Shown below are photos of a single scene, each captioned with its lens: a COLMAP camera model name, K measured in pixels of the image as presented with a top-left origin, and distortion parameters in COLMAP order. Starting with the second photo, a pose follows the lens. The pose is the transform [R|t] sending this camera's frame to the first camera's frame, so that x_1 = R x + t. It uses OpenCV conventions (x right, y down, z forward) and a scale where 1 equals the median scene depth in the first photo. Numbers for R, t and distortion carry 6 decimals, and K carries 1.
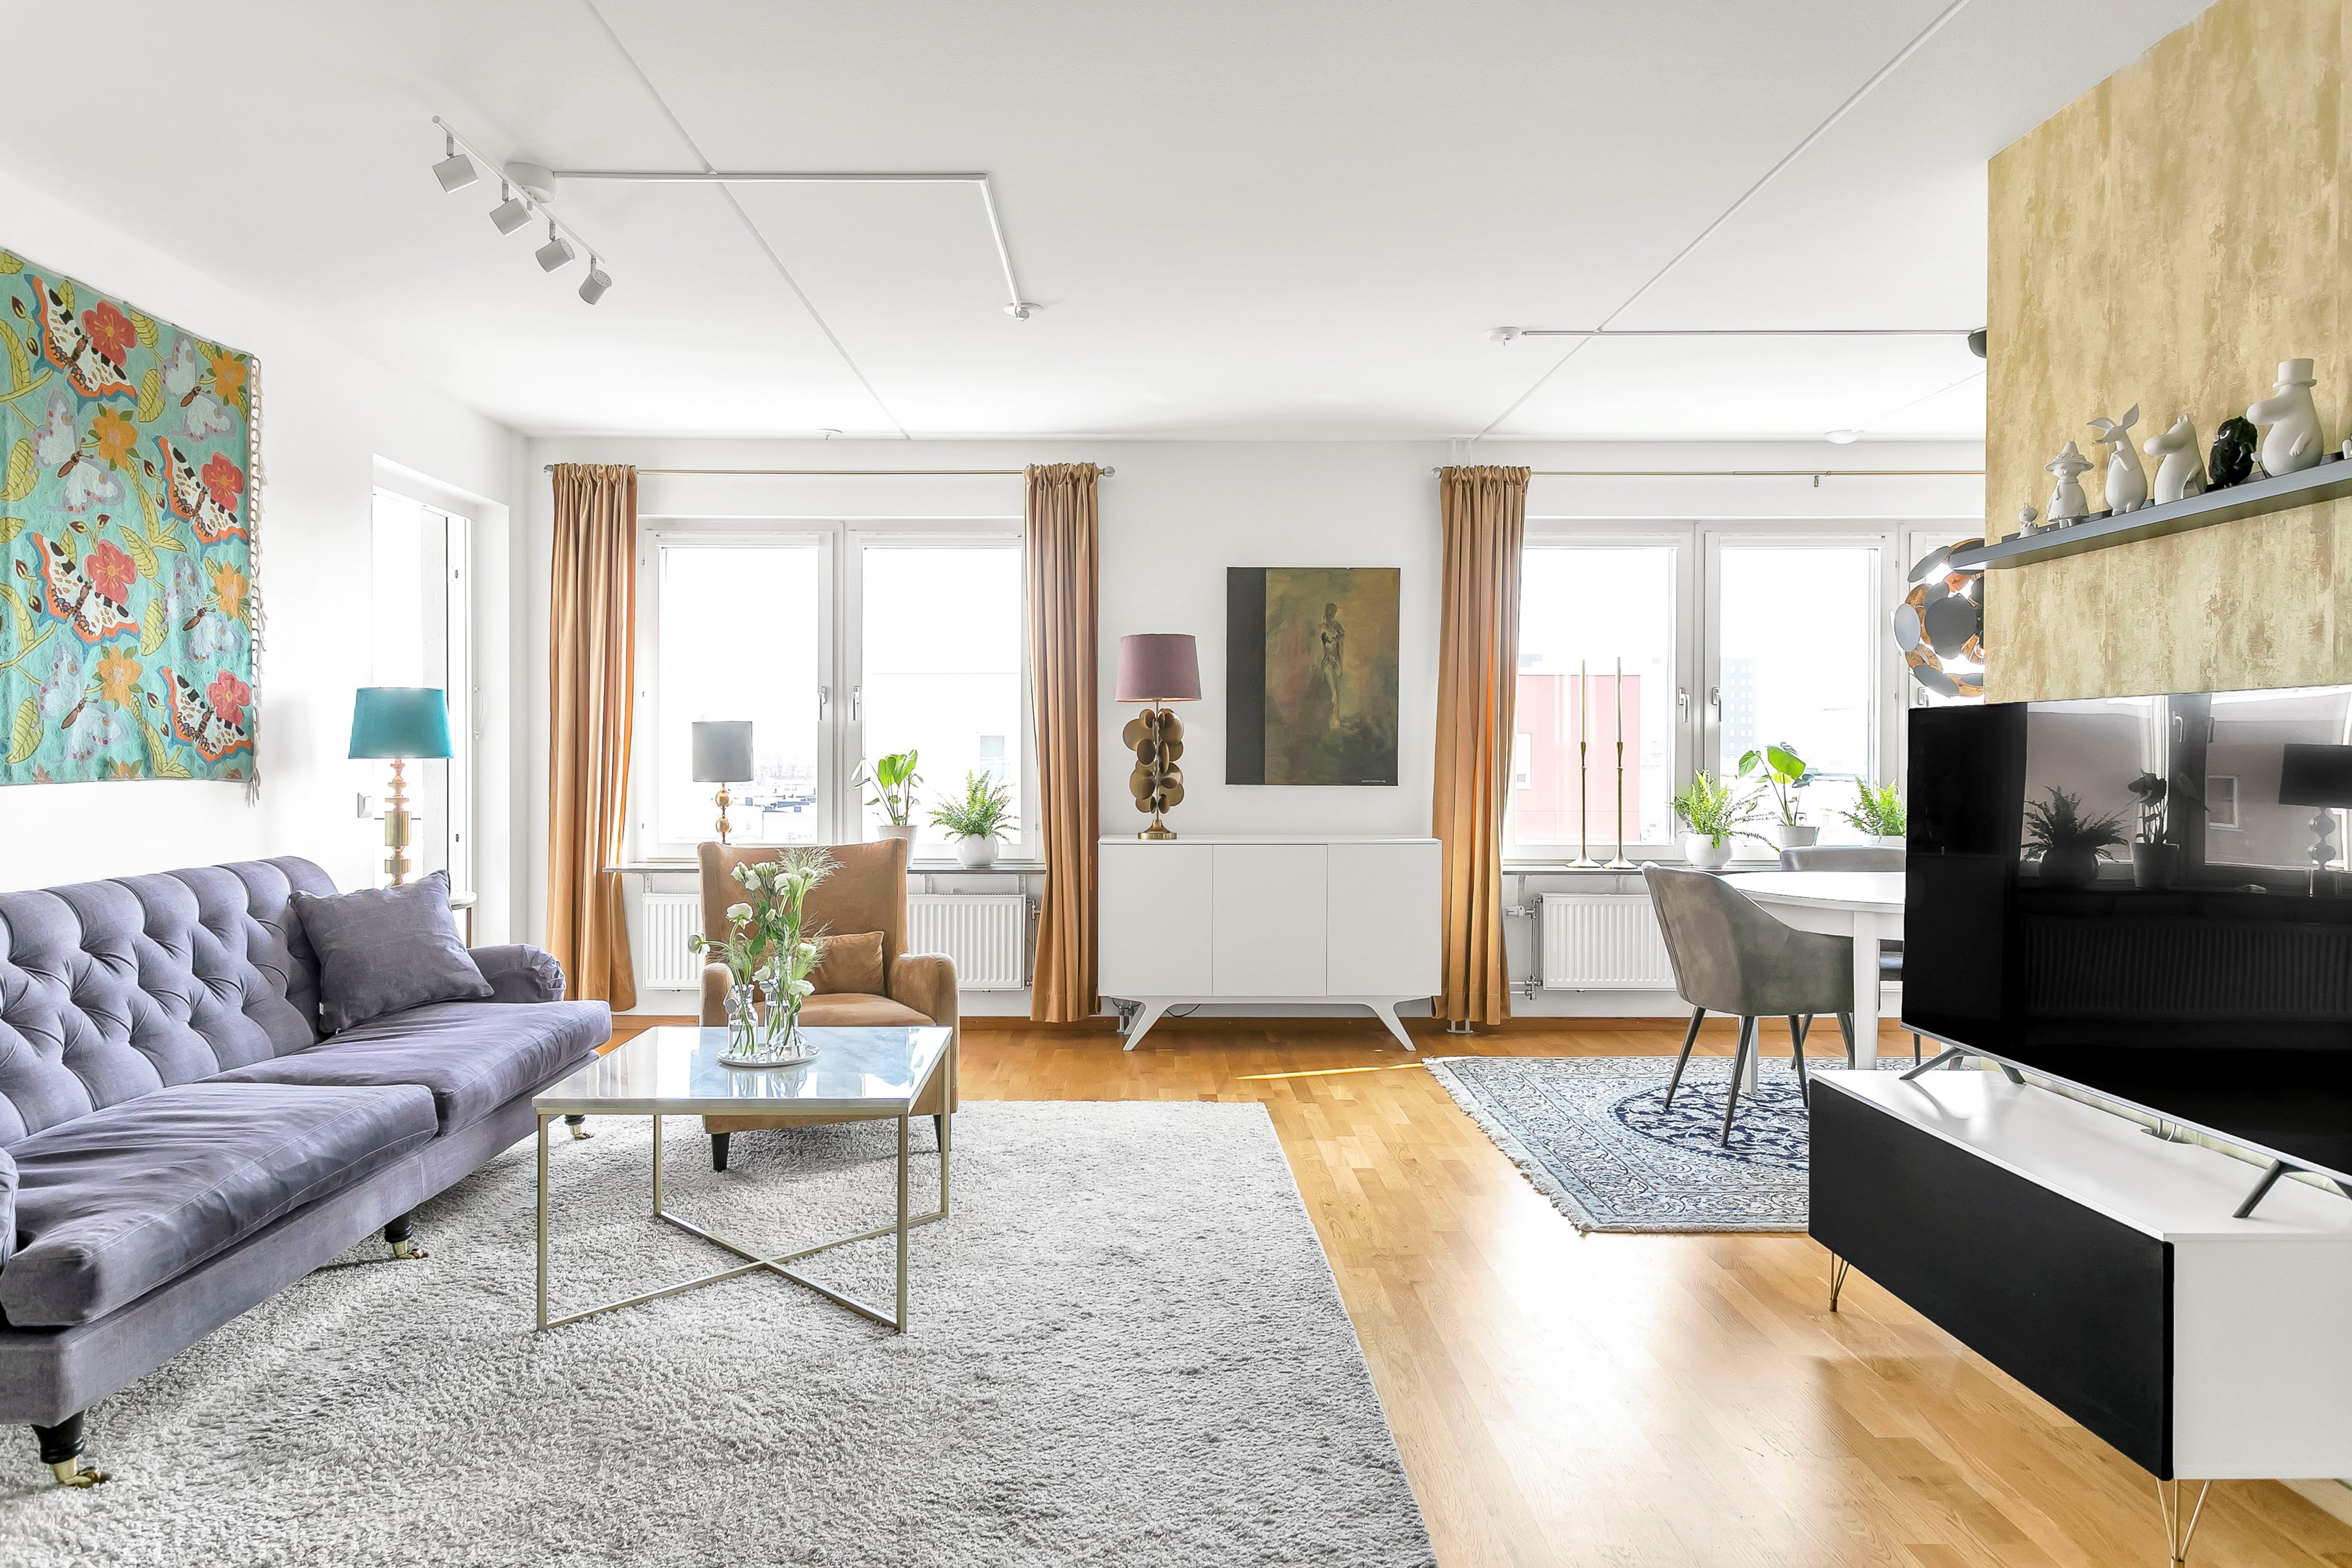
lens RADIAL K [[1453.7, 0, 1174.1], [0, 1453.7, 775.4], [0, 0, 1]] dist [0.011273, -0.006016]
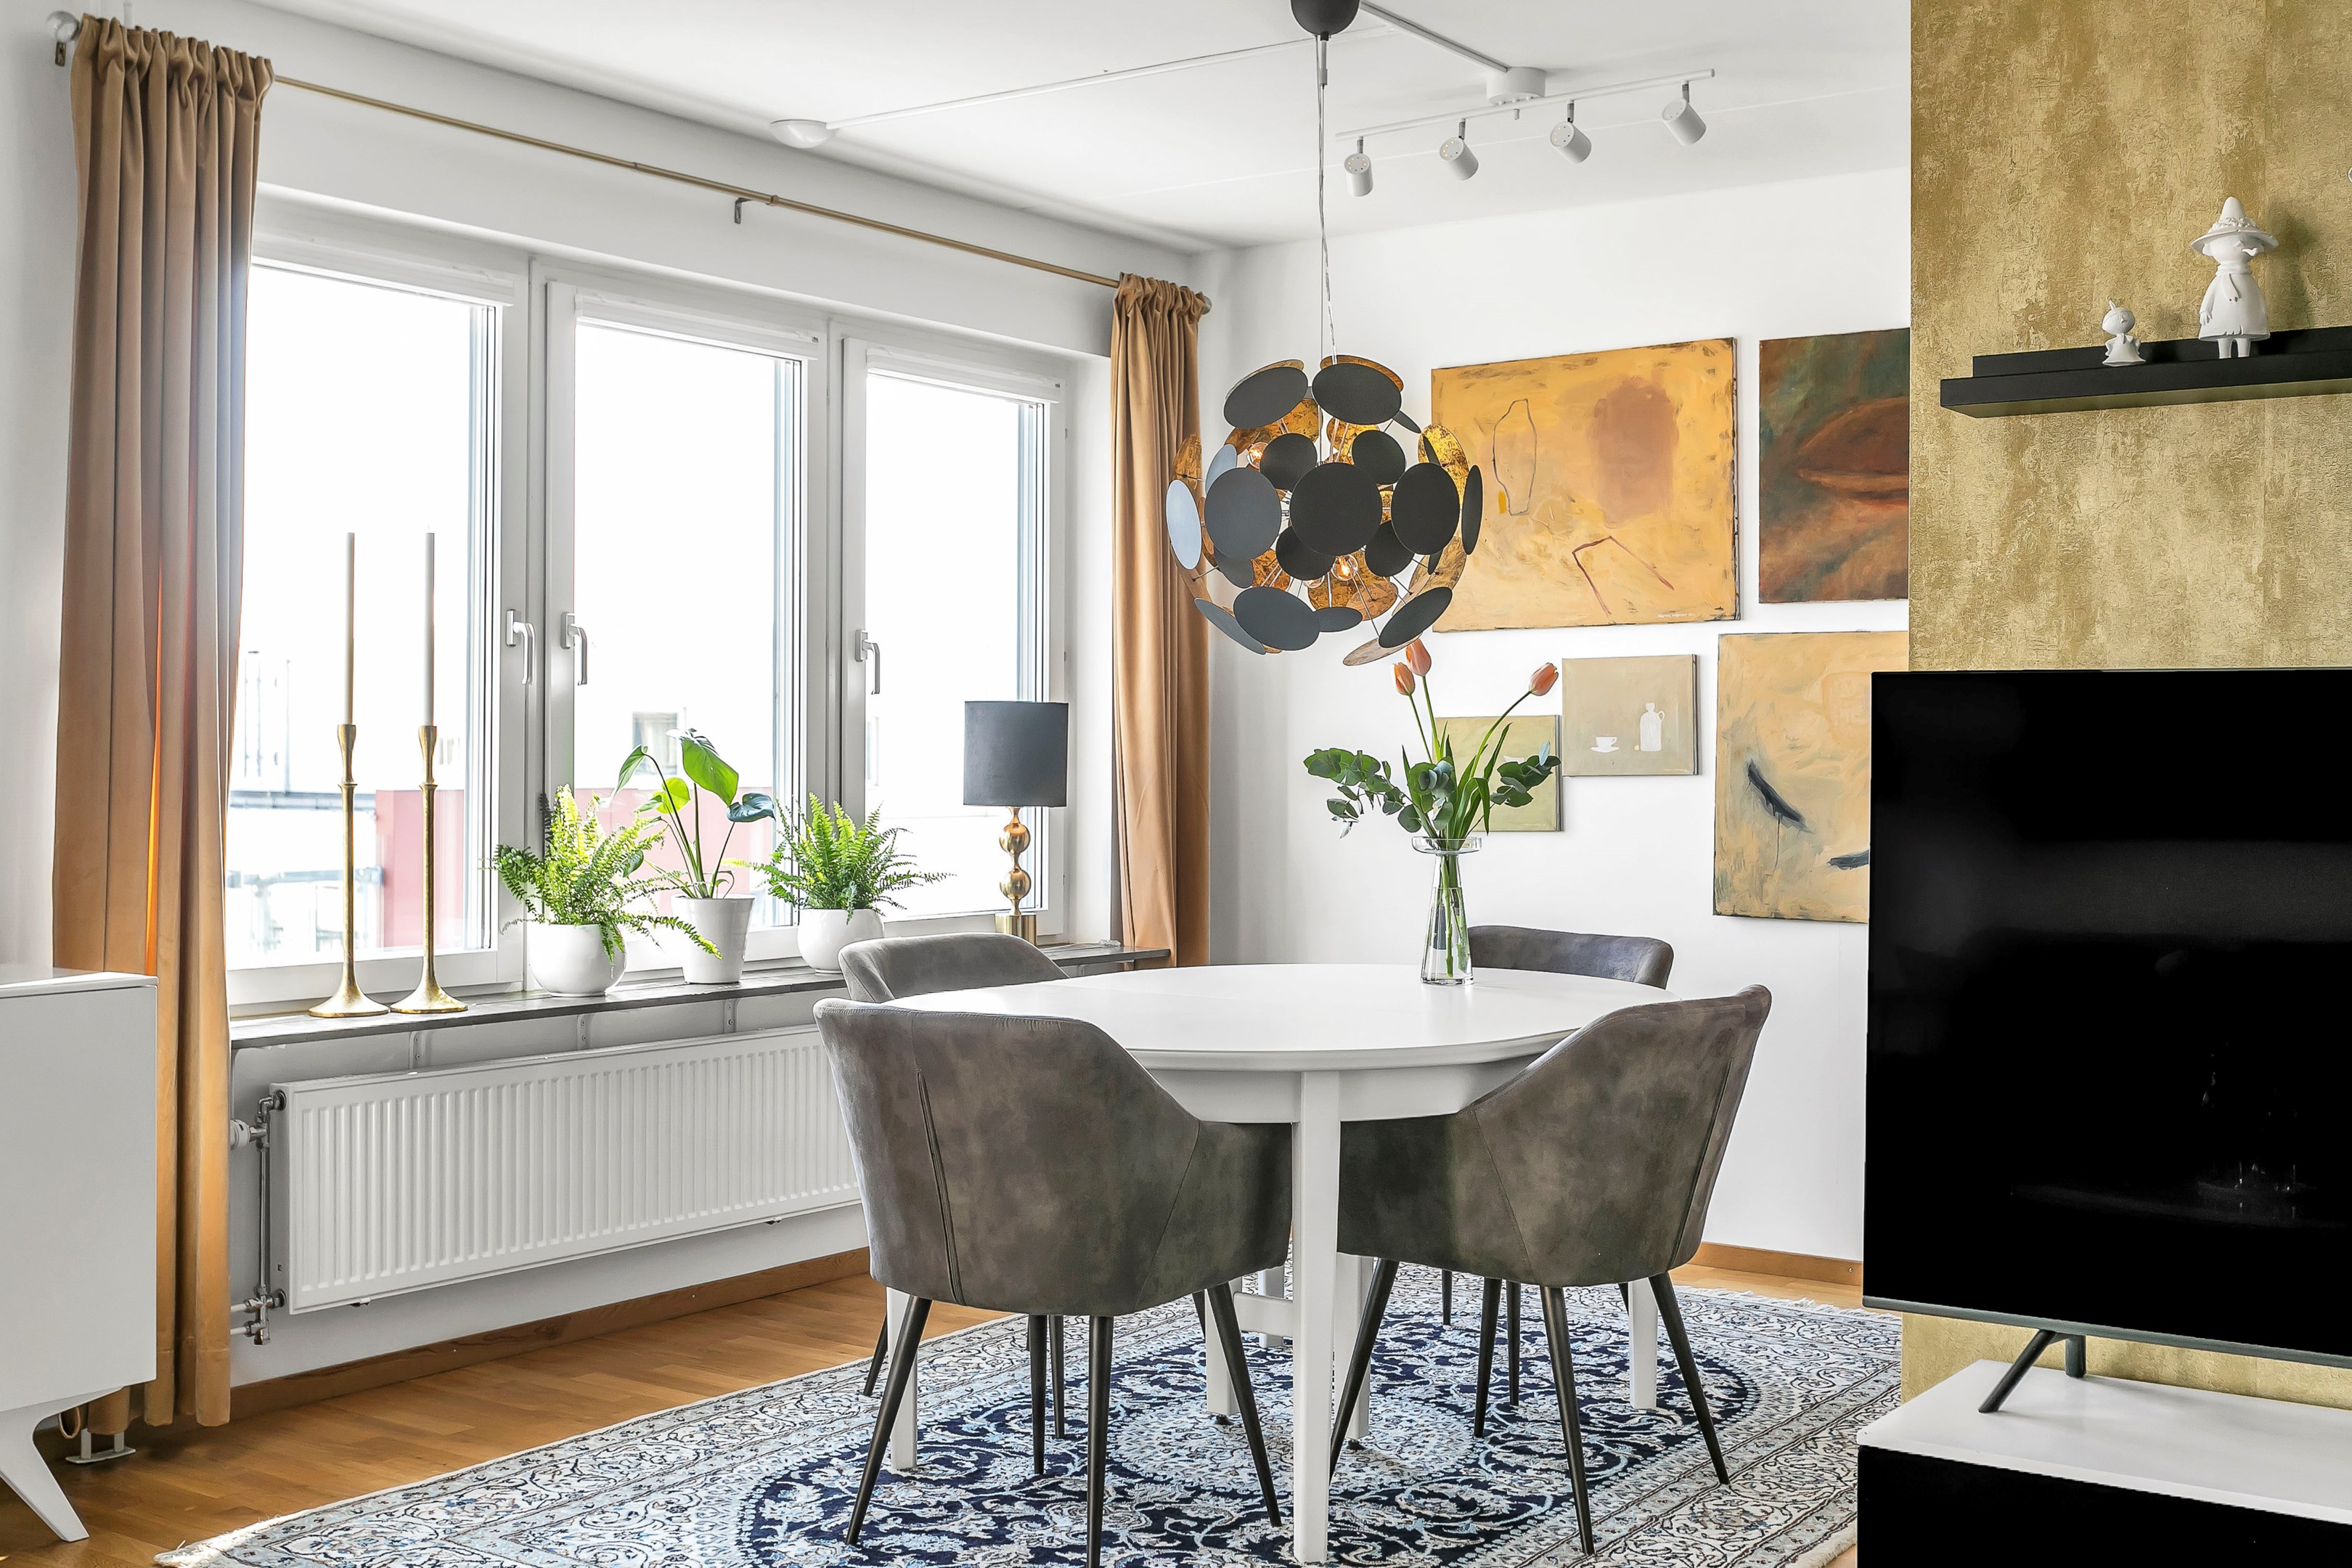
lens RADIAL K [[2595.6, 0, 1172.9], [0, 2595.6, 780.1], [0, 0, 1]] dist [-0.032567, 0.000000]
pose [[0.592082, -0.008588, 0.805832, -0.269728], [0.008986, 0.999951, 0.004054, -0.010757], [-0.805828, 0.004841, 0.592130, 0.491177]]
